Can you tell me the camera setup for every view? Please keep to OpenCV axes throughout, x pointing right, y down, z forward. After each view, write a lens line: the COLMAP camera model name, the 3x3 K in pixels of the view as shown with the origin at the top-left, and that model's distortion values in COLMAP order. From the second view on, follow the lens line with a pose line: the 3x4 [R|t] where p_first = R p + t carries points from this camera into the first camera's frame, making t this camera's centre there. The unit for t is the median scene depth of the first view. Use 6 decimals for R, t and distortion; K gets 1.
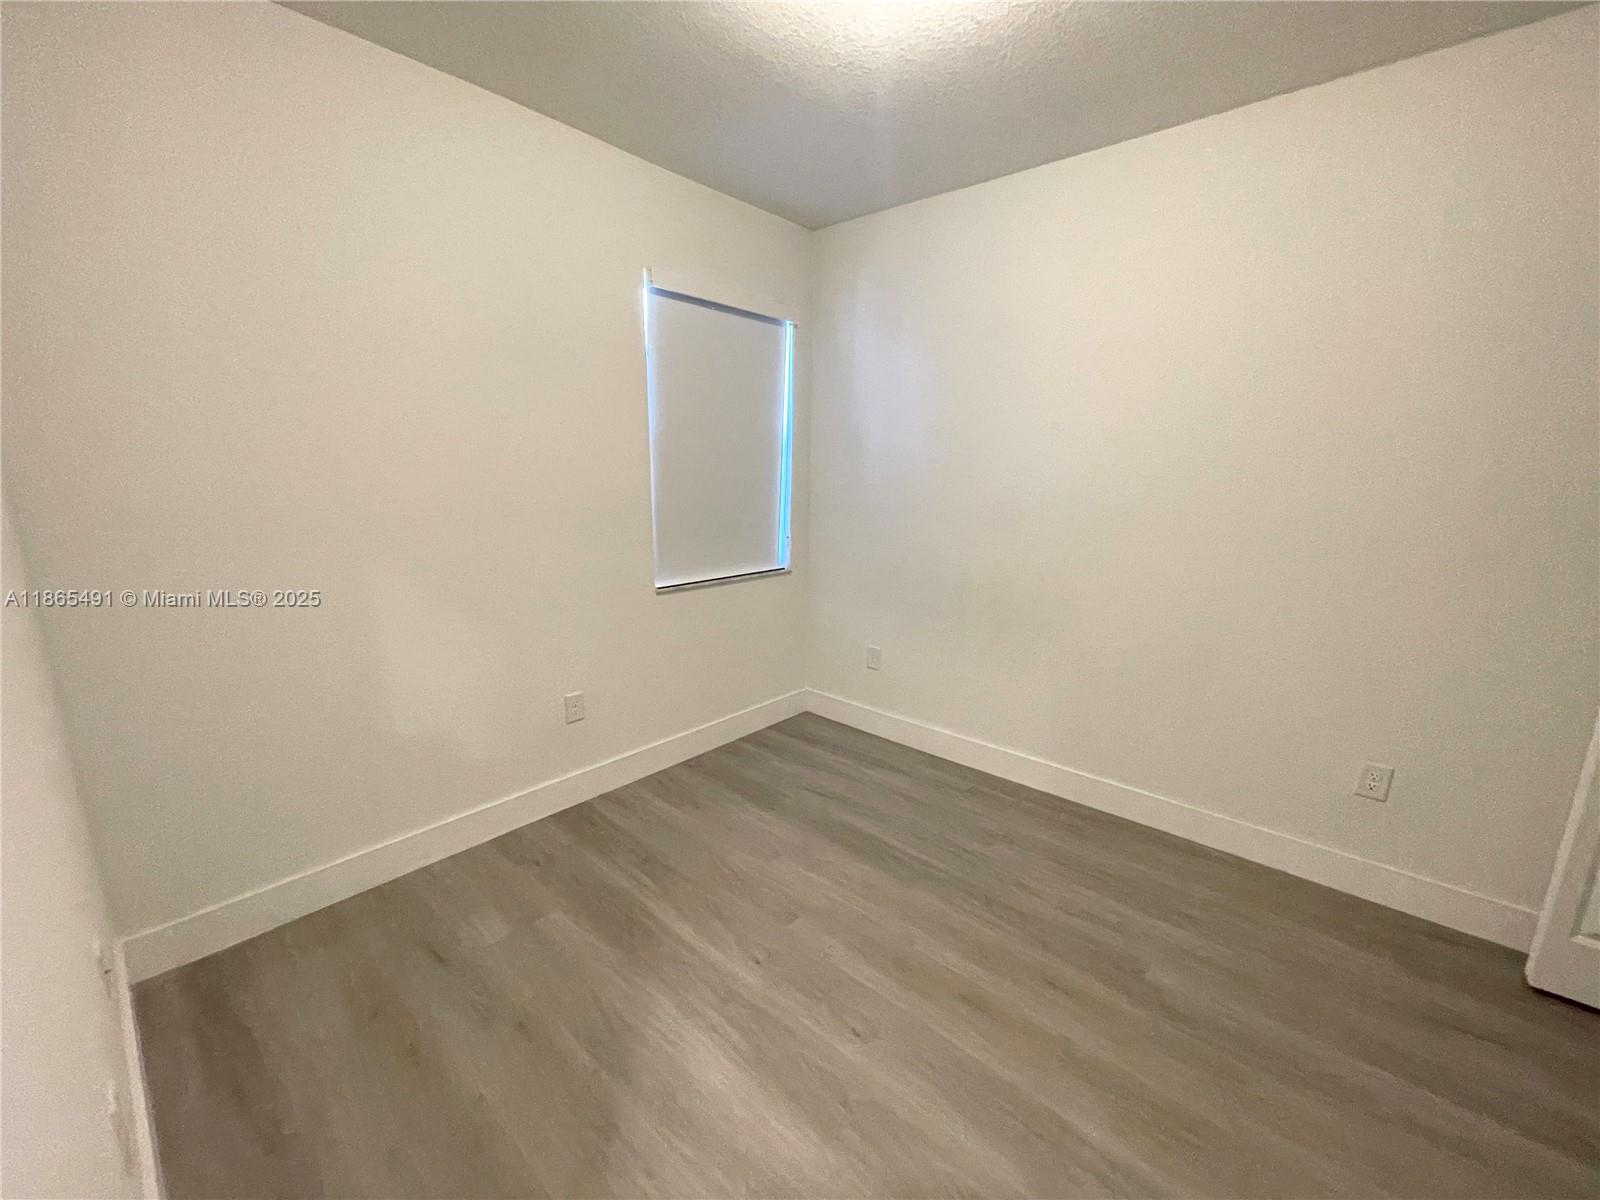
lens RADIAL K [[649.8, 0, 798.8], [0, 649.8, 606.2], [0, 0, 1]] dist [-0.000120, -0.000092]
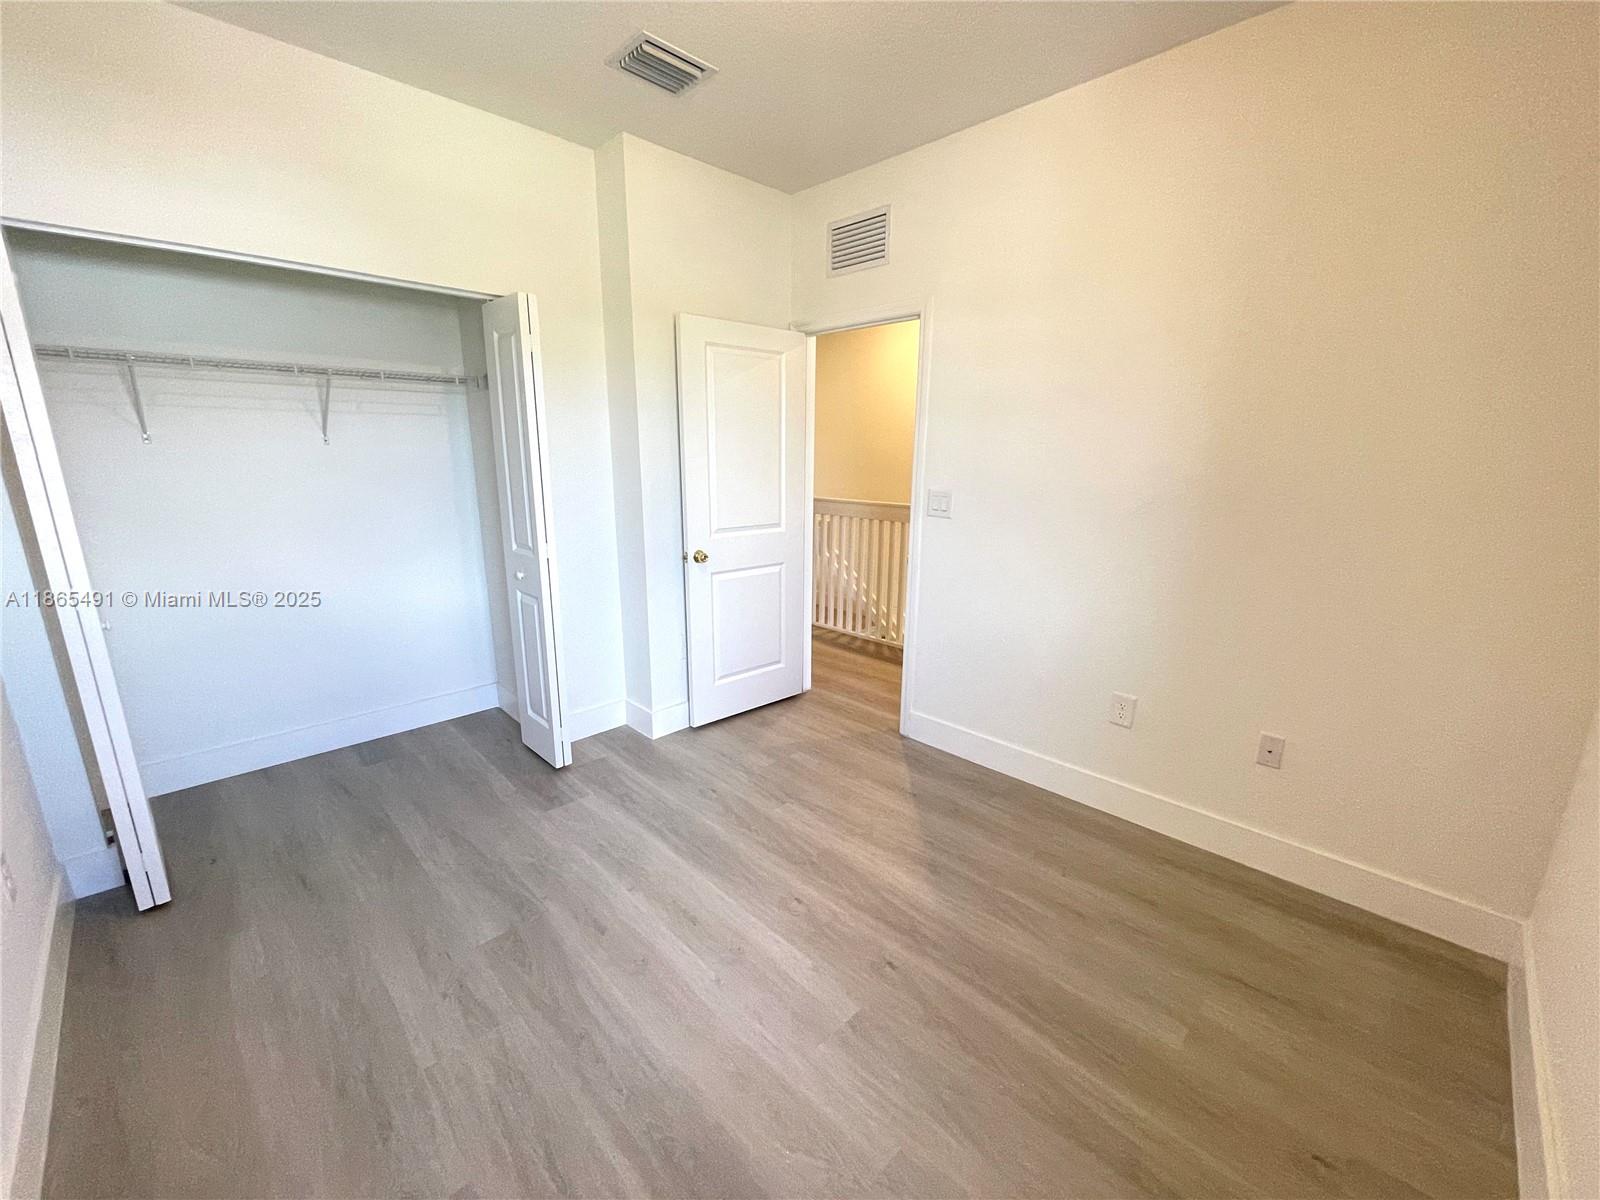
lens RADIAL K [[649.8, 0, 798.8], [0, 649.8, 606.2], [0, 0, 1]] dist [-0.000120, -0.000092]
pose [[-0.997269, -0.037707, 0.063506, 0.028480], [-0.005880, 0.897658, 0.440653, -0.331387], [-0.073622, 0.439076, -0.895428, 1.635613]]
